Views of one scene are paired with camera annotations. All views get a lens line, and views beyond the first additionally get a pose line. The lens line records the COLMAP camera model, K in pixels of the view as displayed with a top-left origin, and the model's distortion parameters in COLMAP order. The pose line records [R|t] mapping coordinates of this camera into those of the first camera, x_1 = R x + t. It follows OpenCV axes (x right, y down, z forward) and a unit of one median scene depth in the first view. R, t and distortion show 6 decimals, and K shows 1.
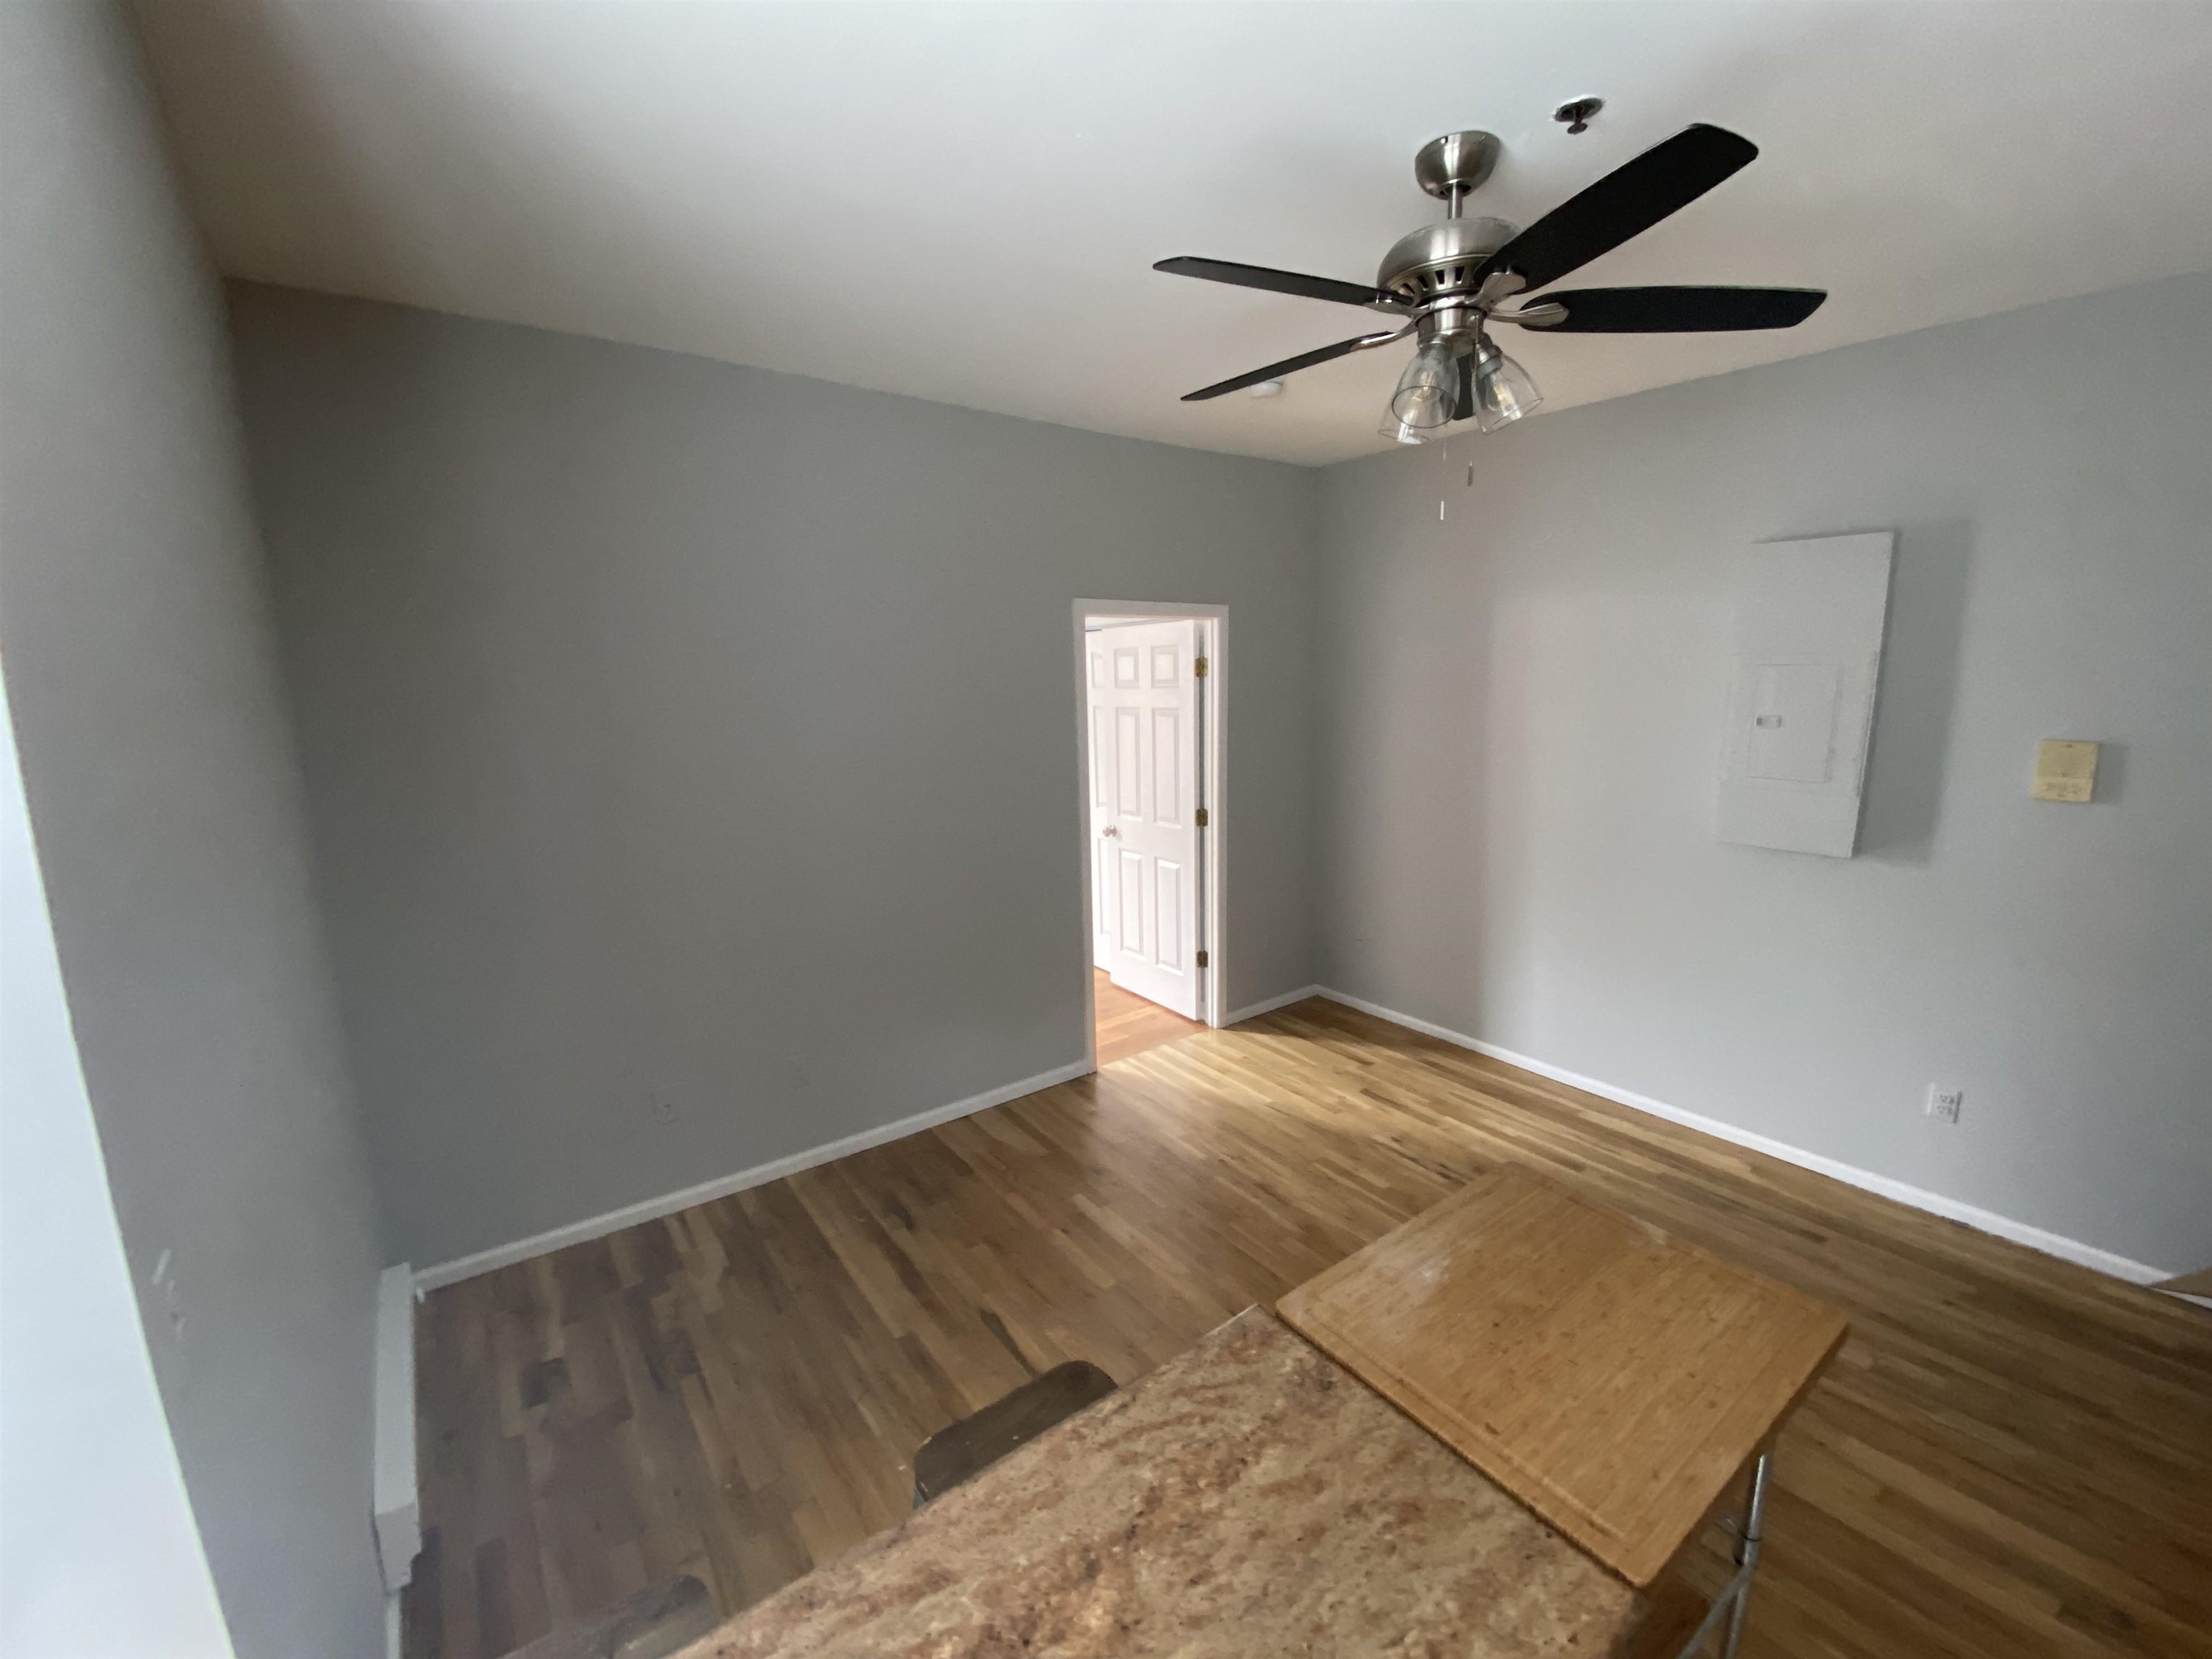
lens RADIAL K [[893.7, 0, 1097.6], [0, 893.7, 826.3], [0, 0, 1]] dist [0.005443, -0.013562]
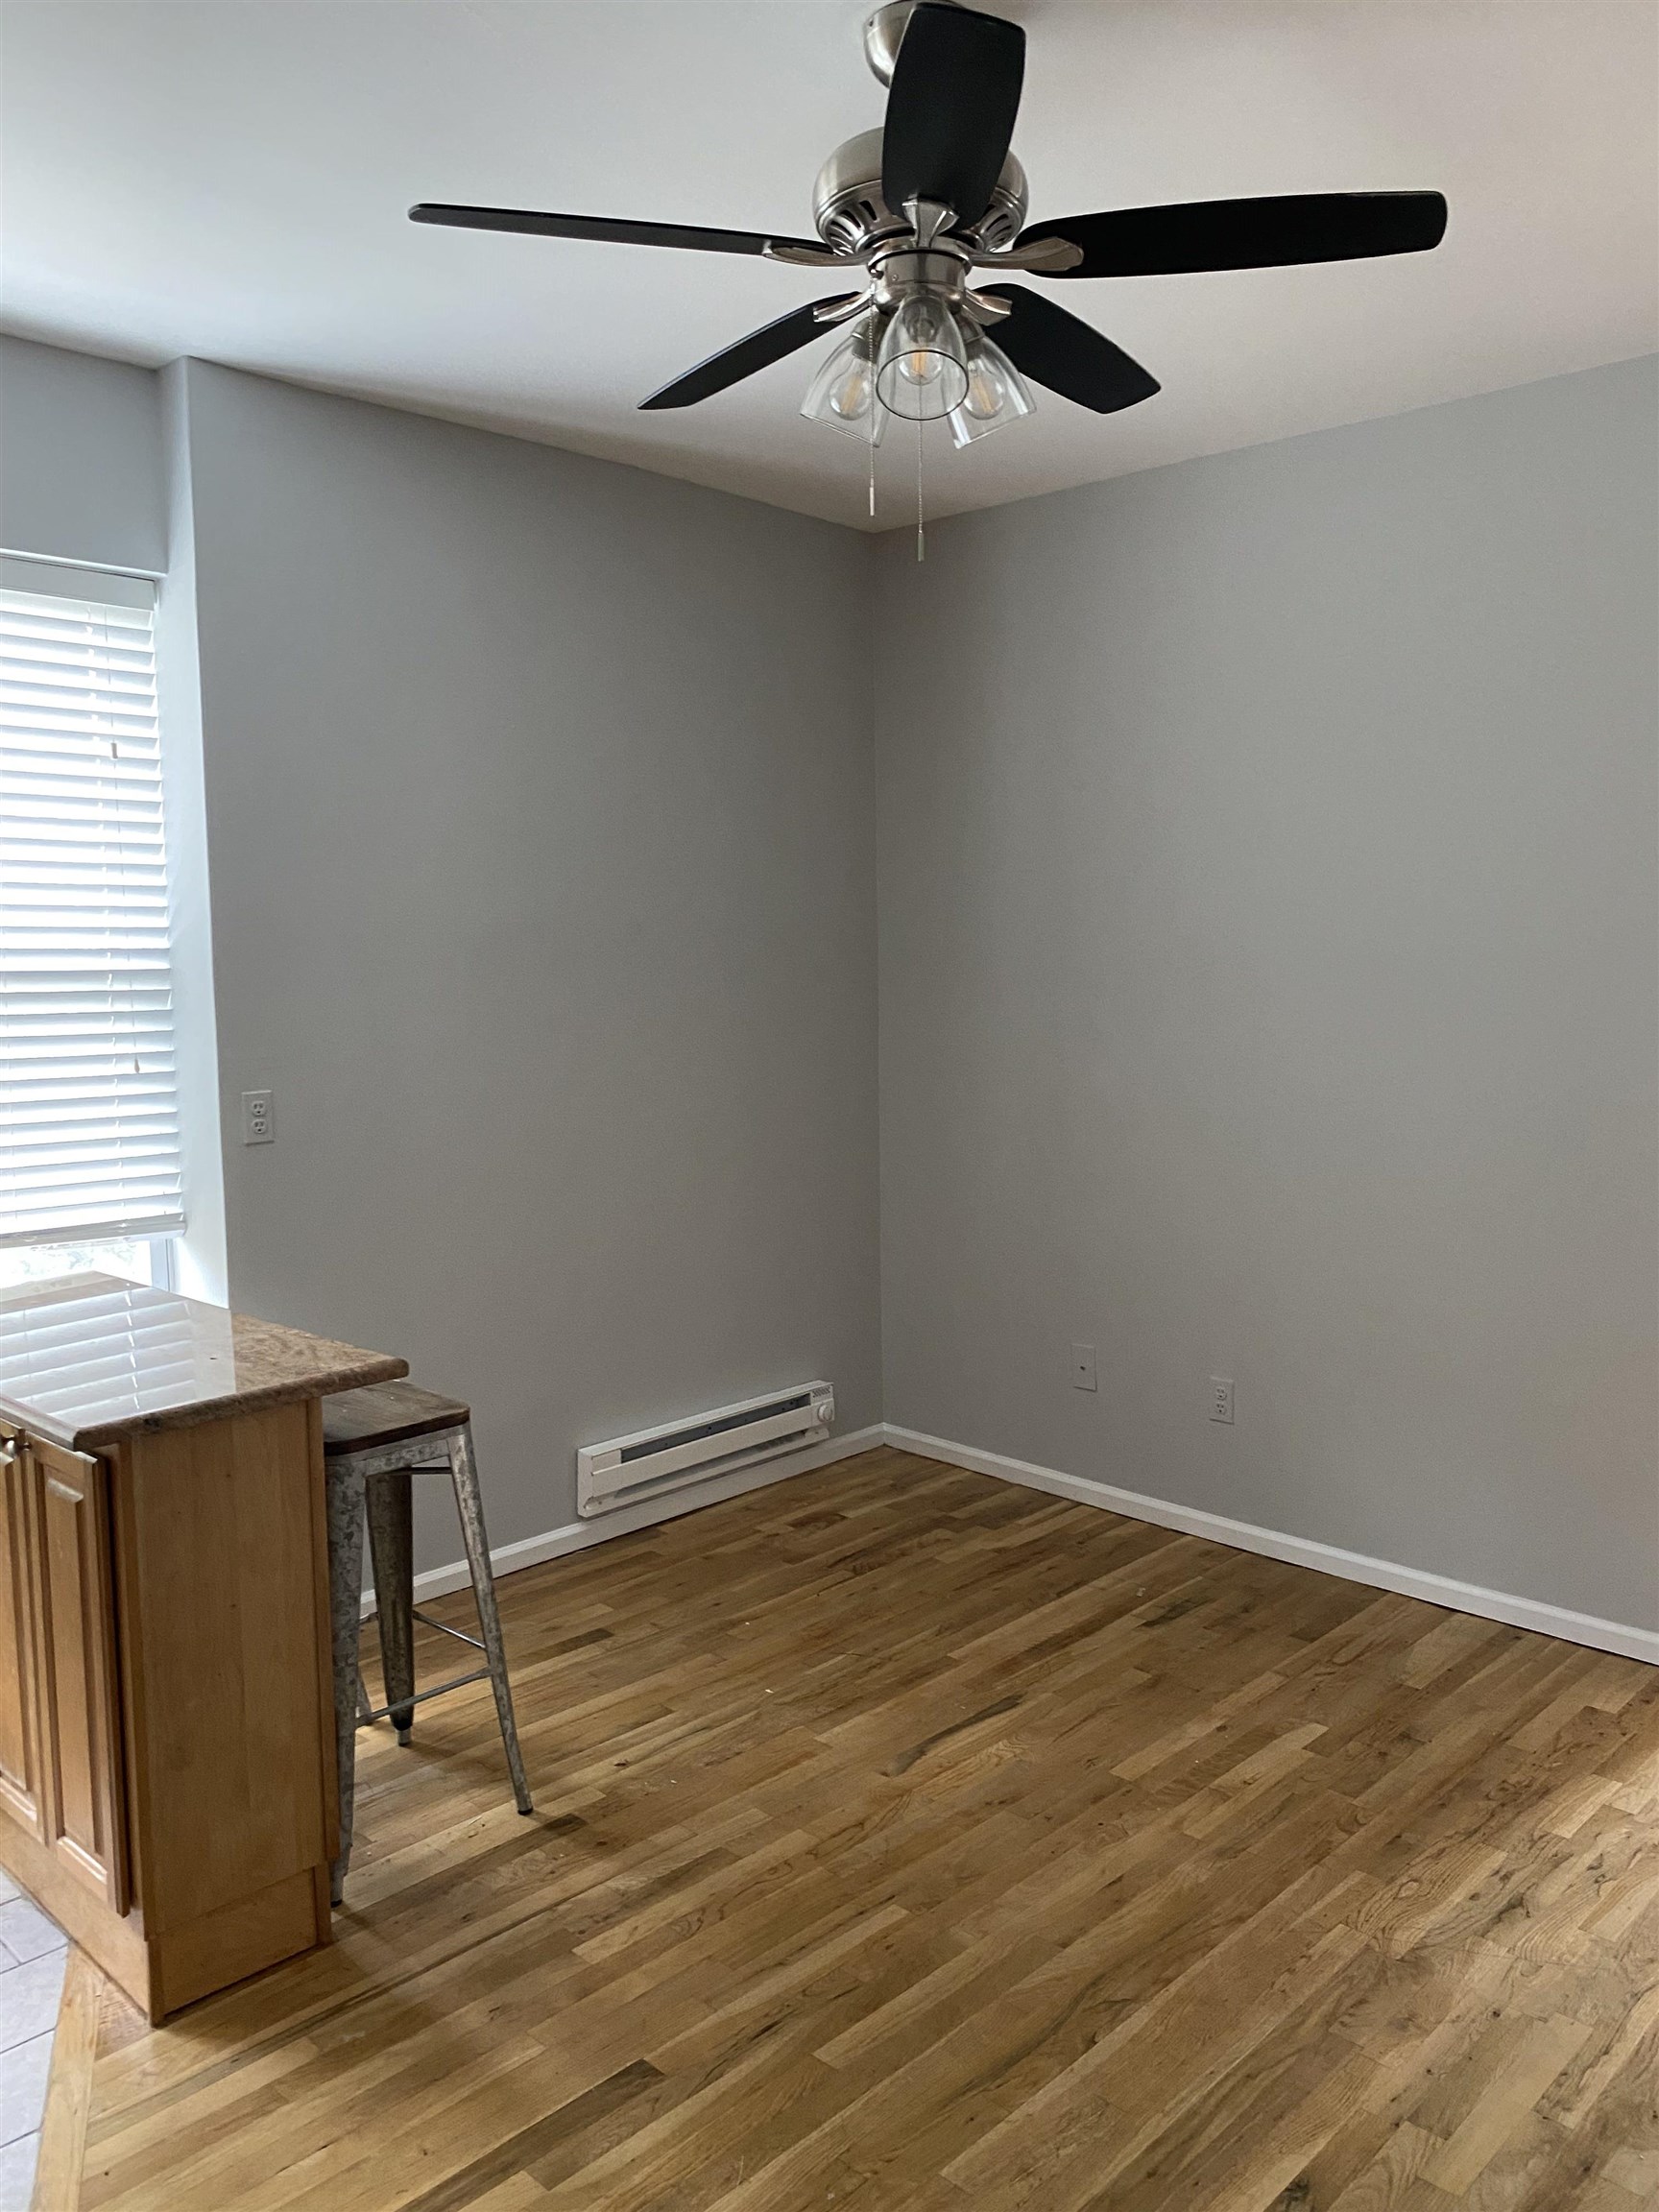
lens RADIAL K [[1680.5, 0, 854.5], [0, 1680.5, 1112.5], [0, 0, 1]] dist [0.021290, -0.028240]
pose [[0.178951, 0.122855, -0.976157, 1.144551], [-0.161259, 0.982418, 0.094081, -0.040221], [0.970552, 0.140578, 0.195617, 0.527570]]
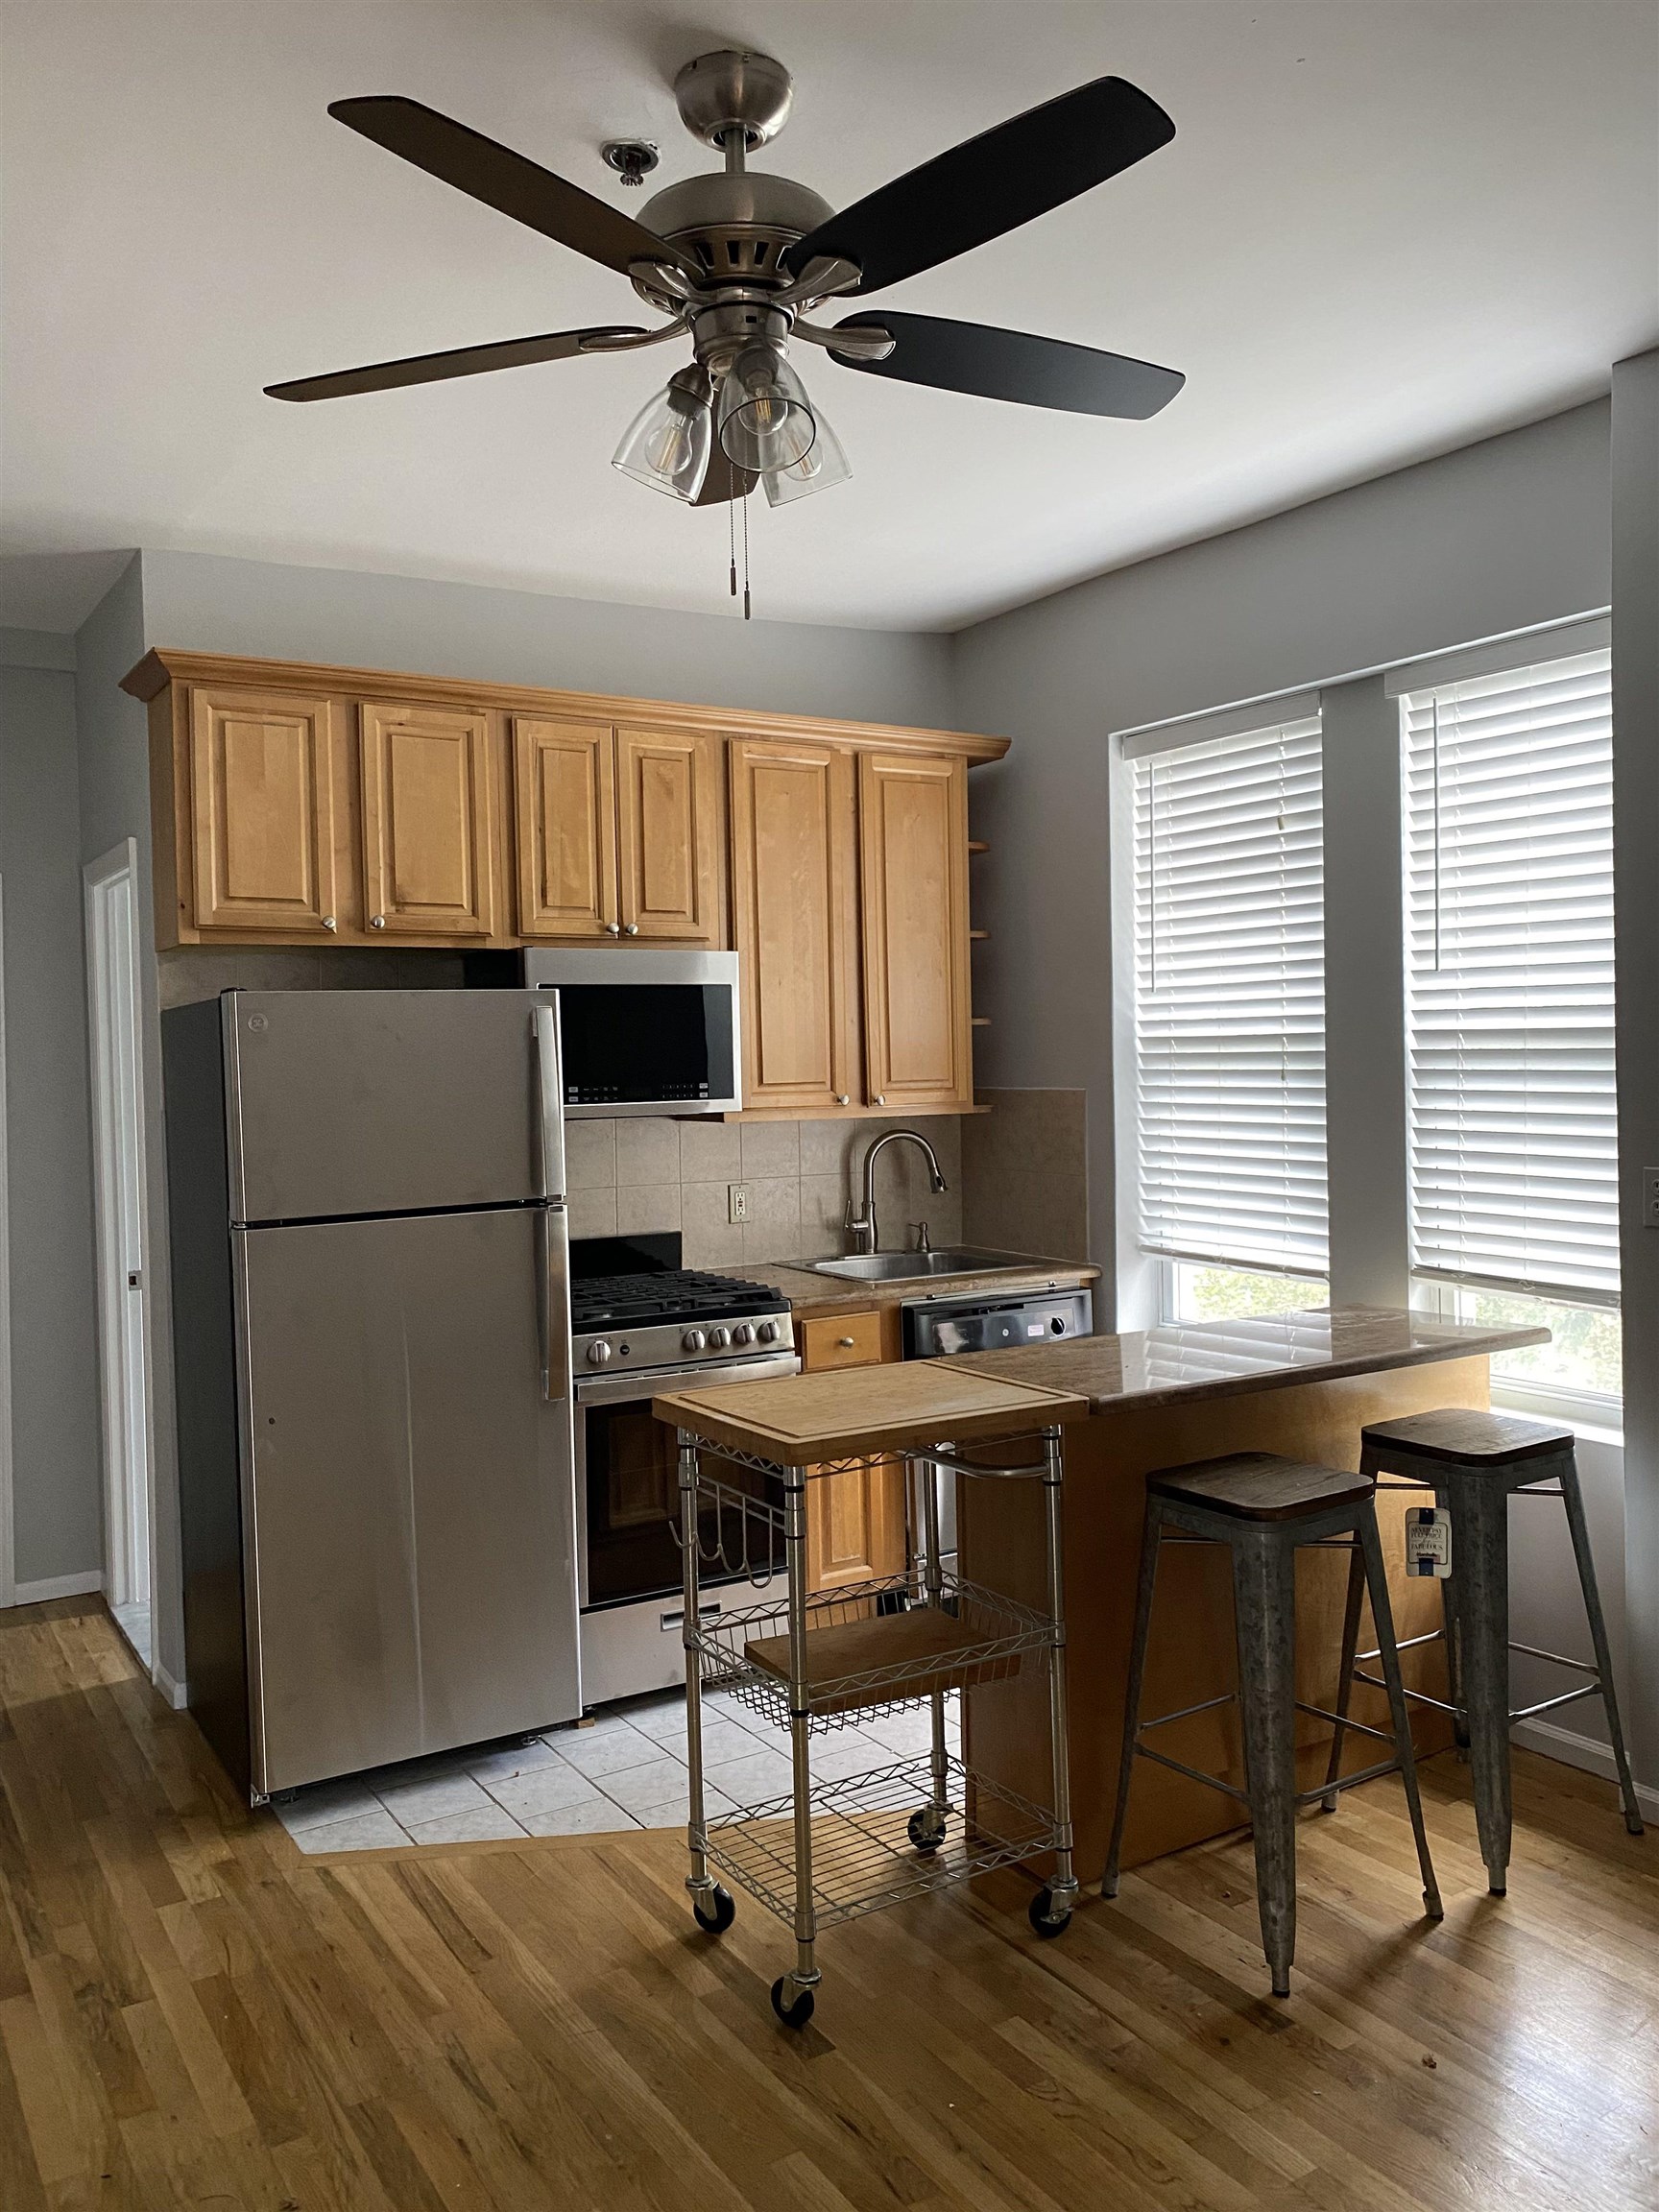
lens RADIAL K [[1680.5, 0, 808.1], [0, 1680.5, 1095.9], [0, 0, 1]] dist [0.021290, -0.028240]
pose [[-0.995117, 0.055326, 0.081742, 0.136608], [0.070229, 0.978786, 0.192475, -0.177844], [-0.069359, 0.197276, -0.977891, 1.589887]]
